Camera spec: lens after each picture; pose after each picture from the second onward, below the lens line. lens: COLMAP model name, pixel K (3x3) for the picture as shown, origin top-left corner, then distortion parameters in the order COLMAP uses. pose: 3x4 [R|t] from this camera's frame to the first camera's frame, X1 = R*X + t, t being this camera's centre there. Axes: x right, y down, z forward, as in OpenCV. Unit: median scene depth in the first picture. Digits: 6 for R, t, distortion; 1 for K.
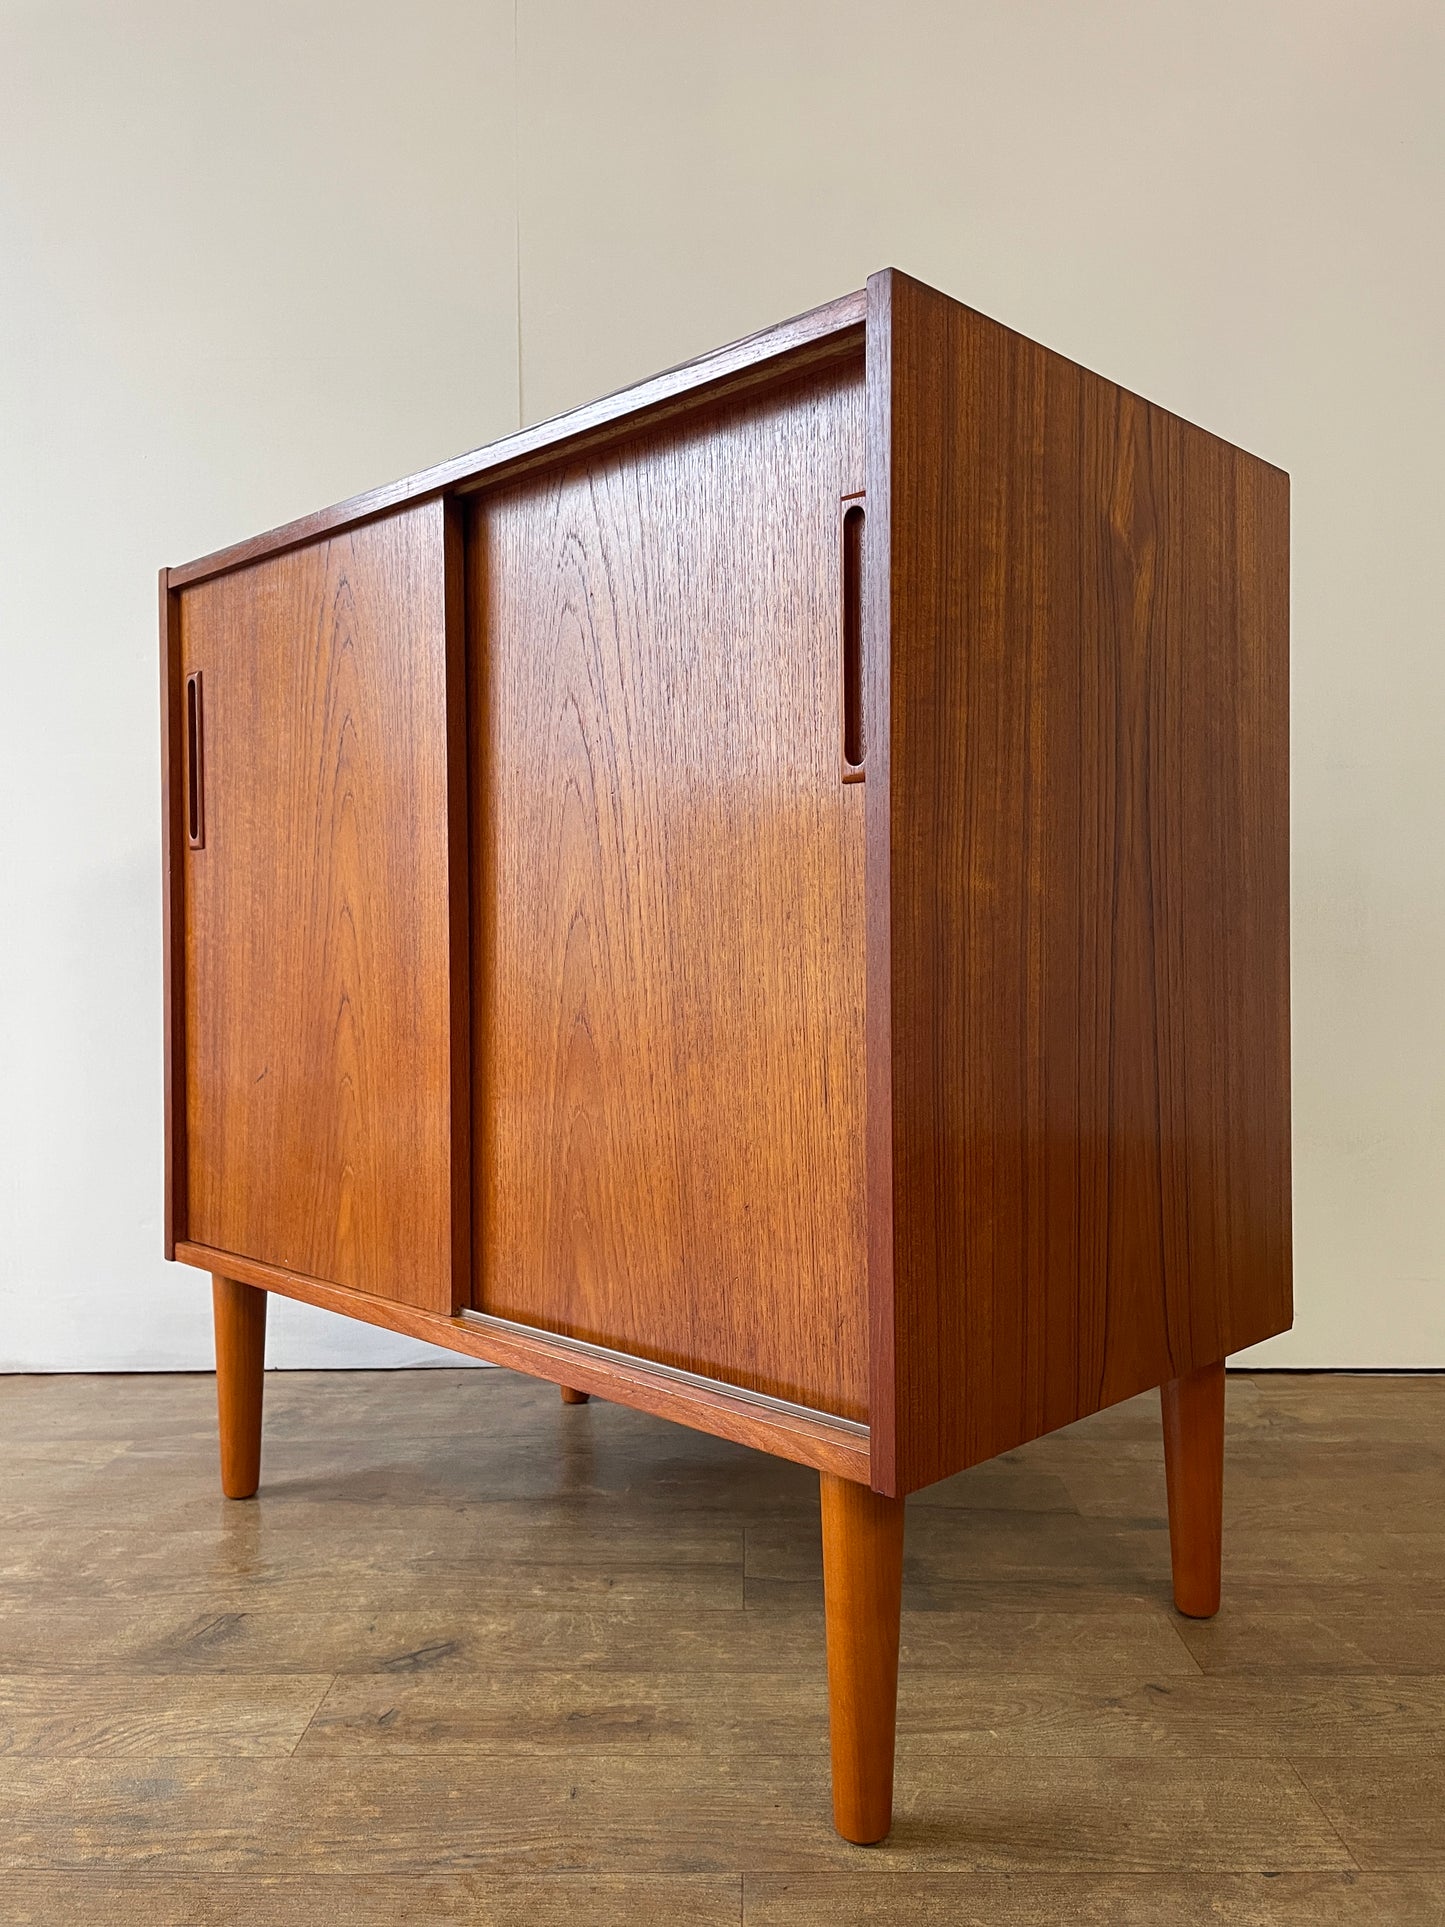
lens RADIAL K [[1467.5, 0, 724.7], [0, 1467.5, 947.1], [0, 0, 1]] dist [0.093489, -0.132448]
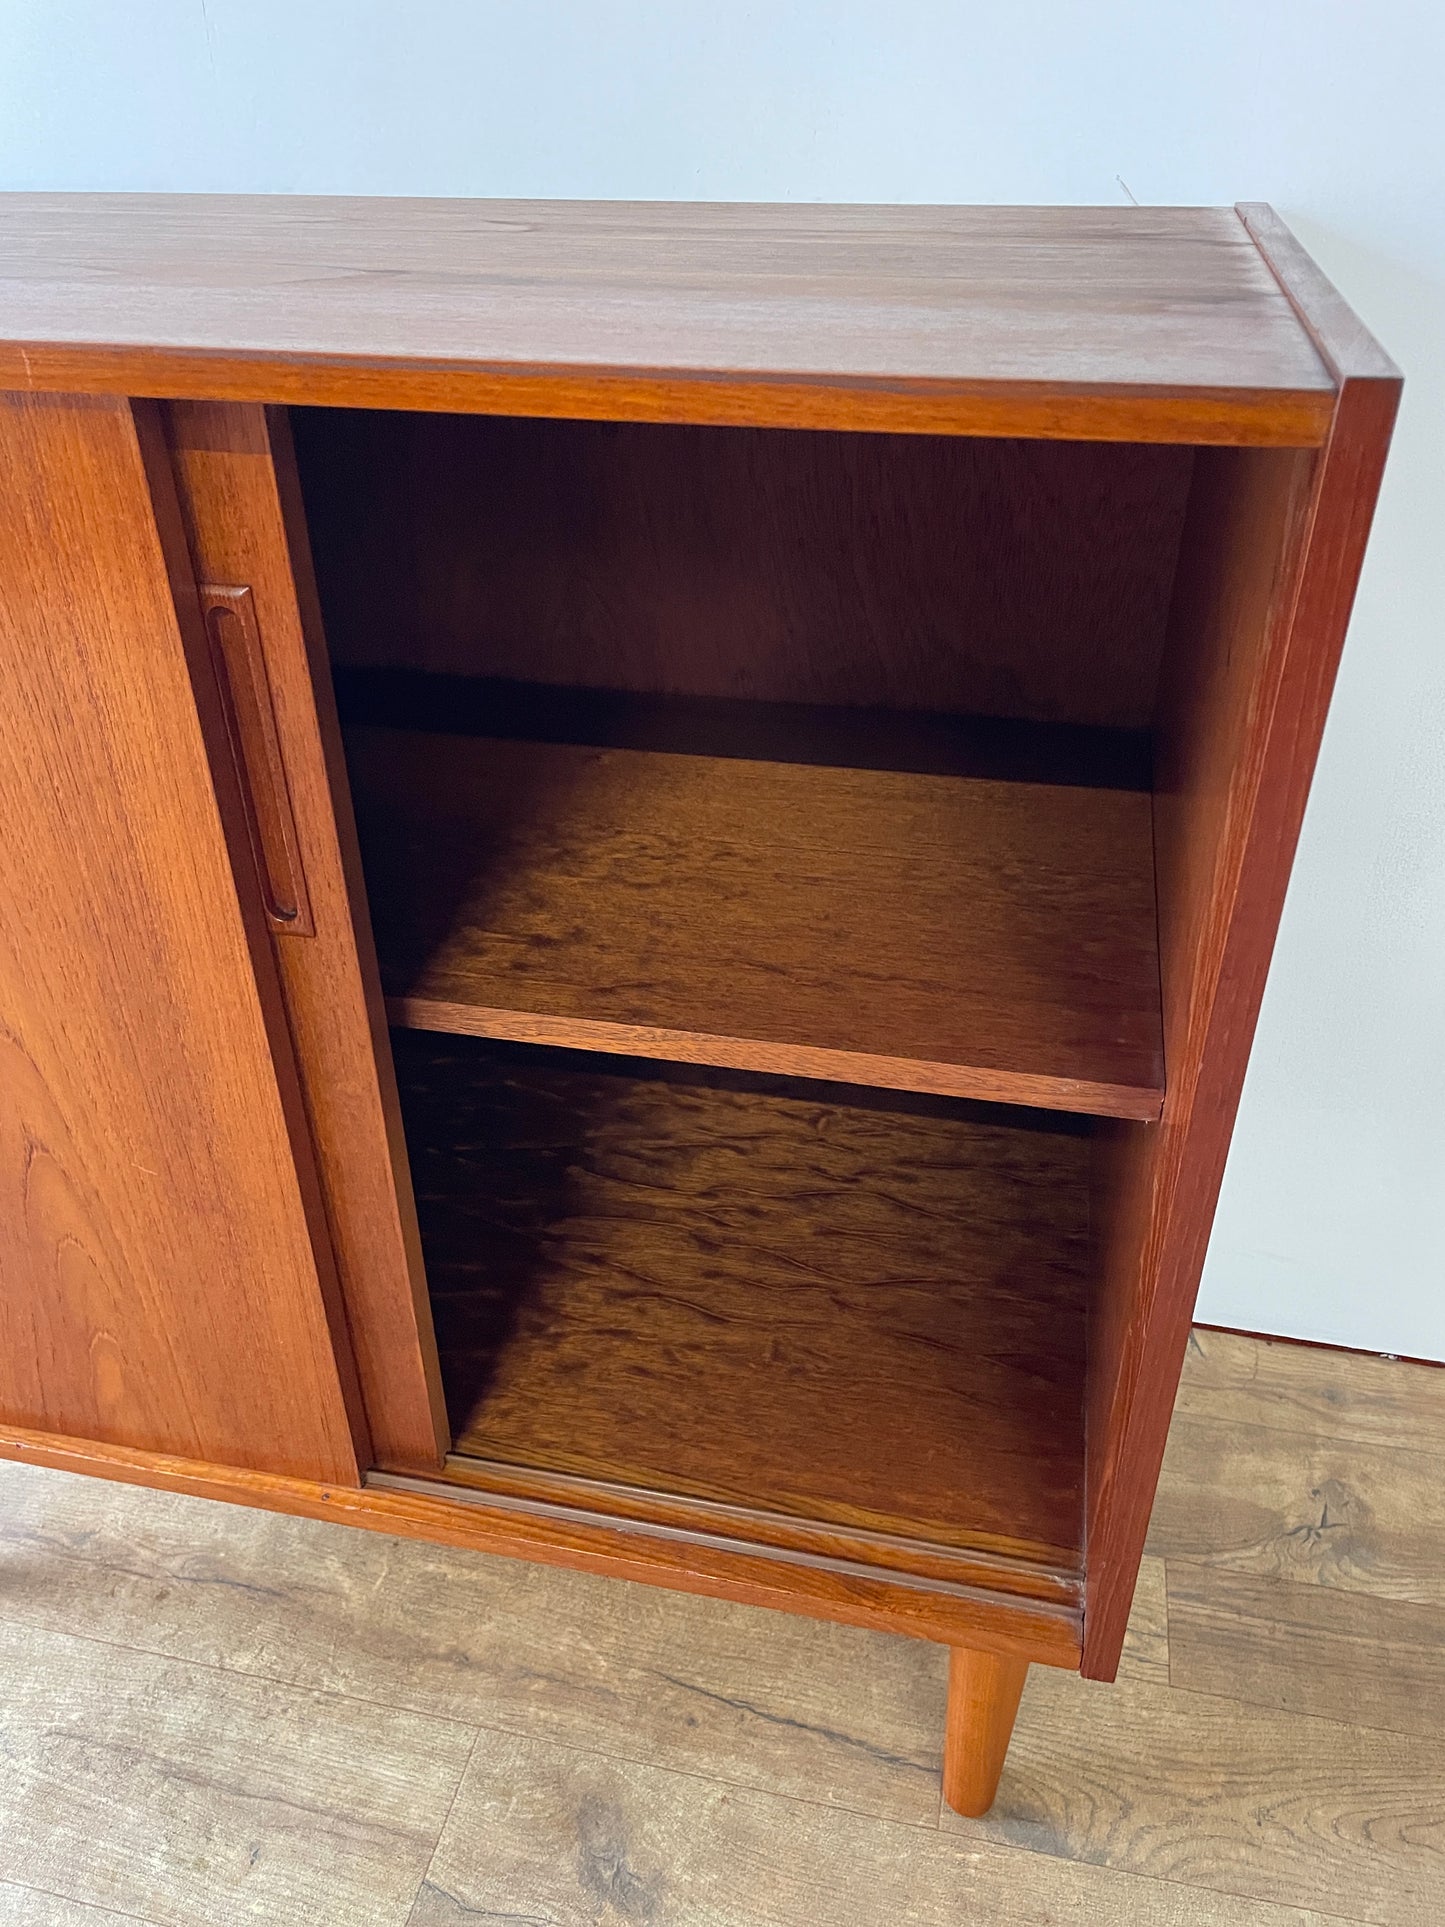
lens RADIAL K [[1467.5, 0, 725.0], [0, 1467.5, 960.4], [0, 0, 1]] dist [0.093489, -0.132448]
pose [[0.846403, -0.285899, 0.449293, -0.317824], [0.001493, 0.844945, 0.534851, -0.438217], [-0.532541, -0.452029, 0.715591, 0.494560]]
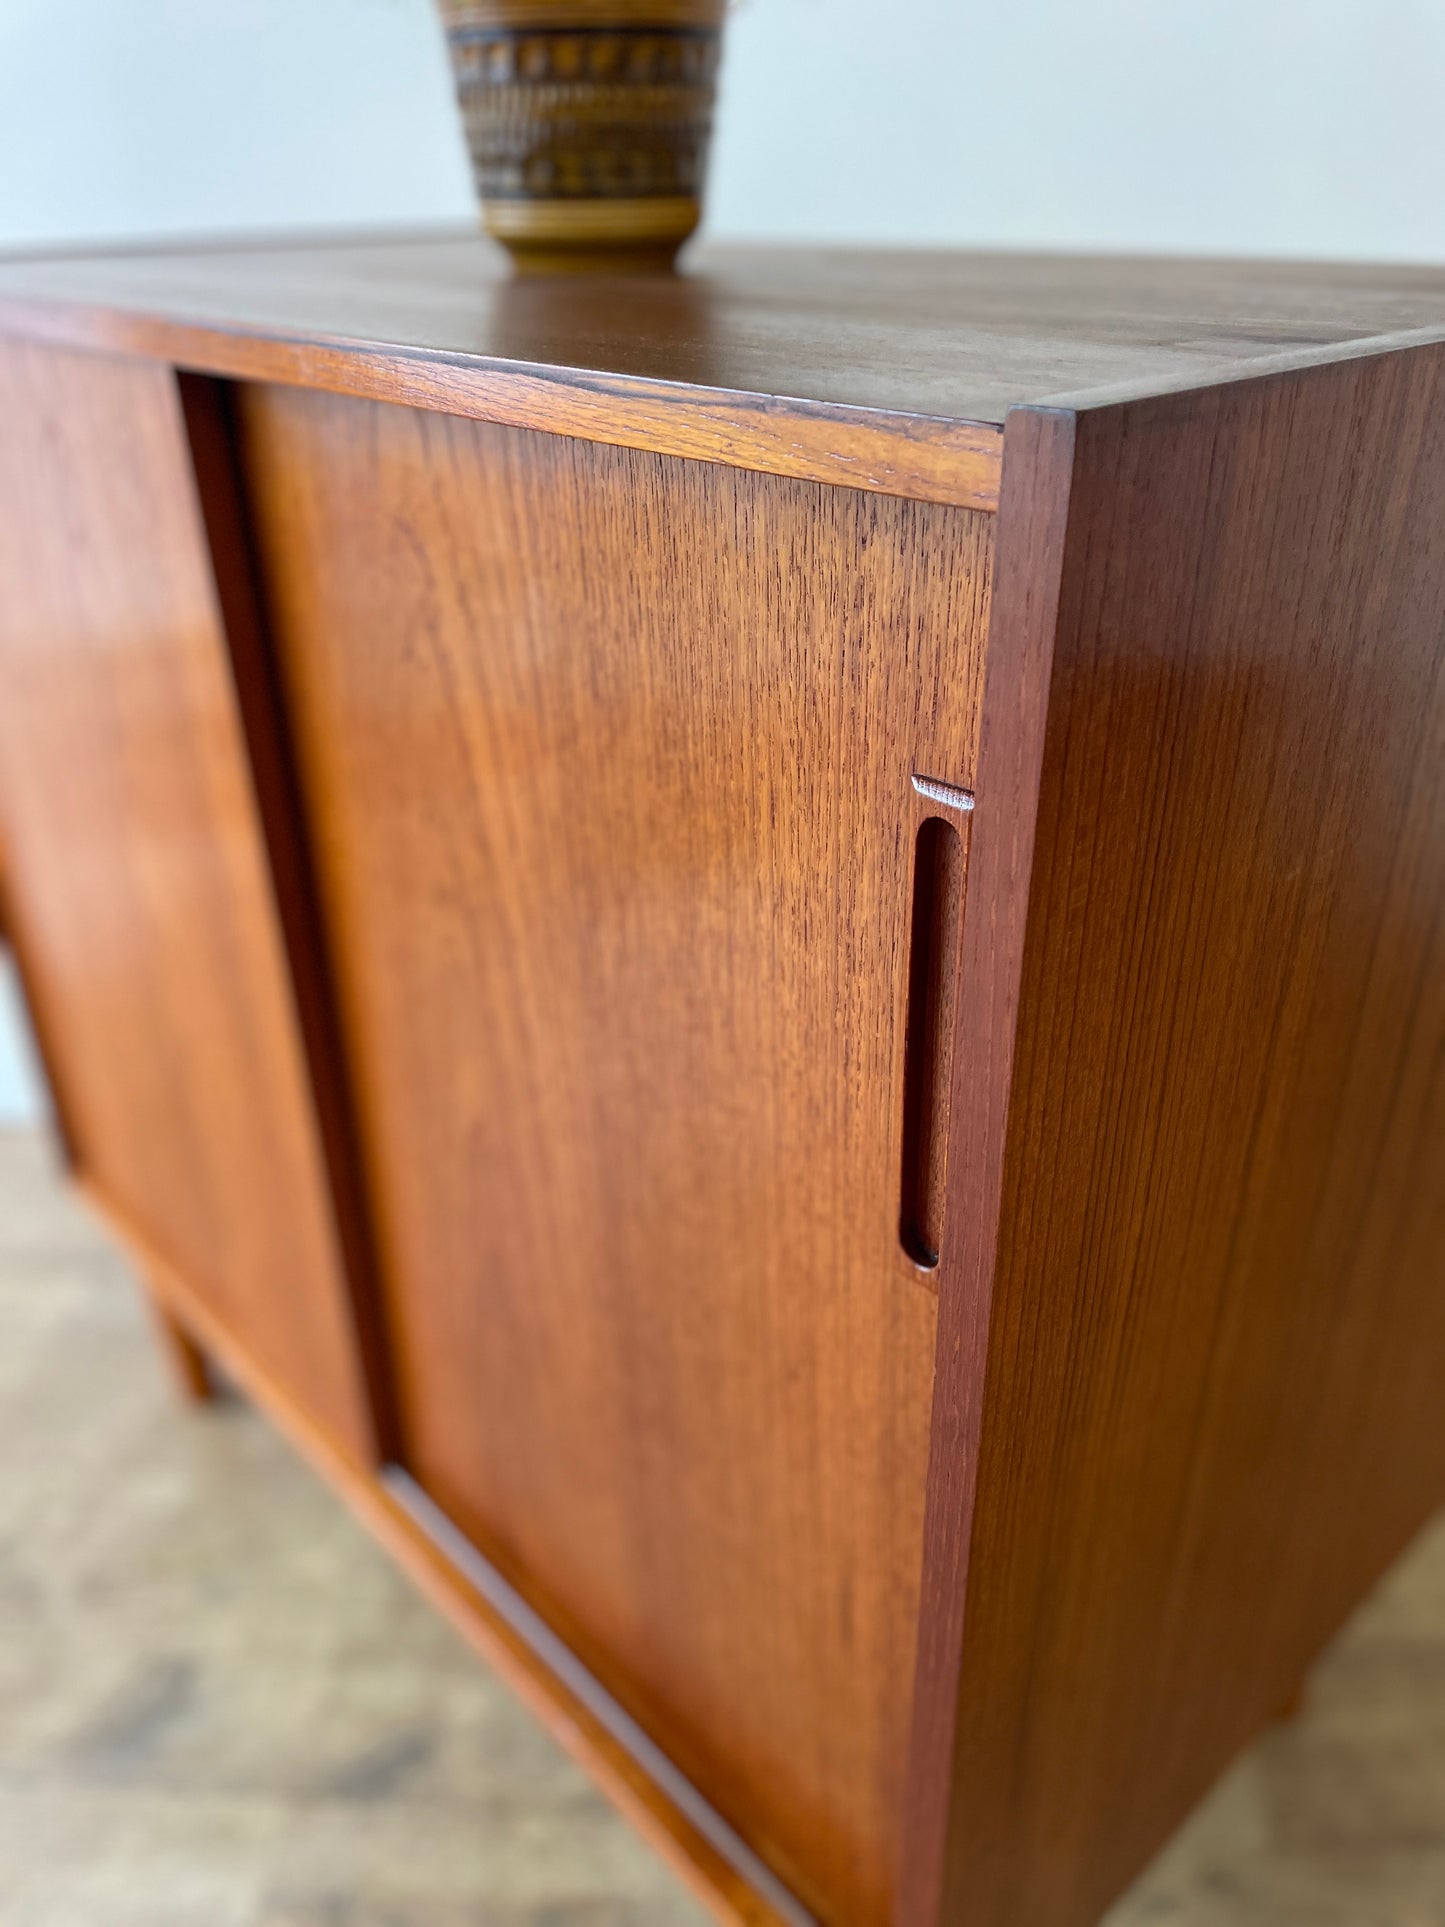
lens RADIAL K [[1467.5, 0, 734.9], [0, 1467.5, 956.8], [0, 0, 1]] dist [0.093489, -0.132448]
pose [[0.999062, 0.015074, -0.040588, 0.035888], [0.005818, 0.882200, 0.470839, -0.391367], [0.042904, -0.470634, 0.881285, 0.478623]]
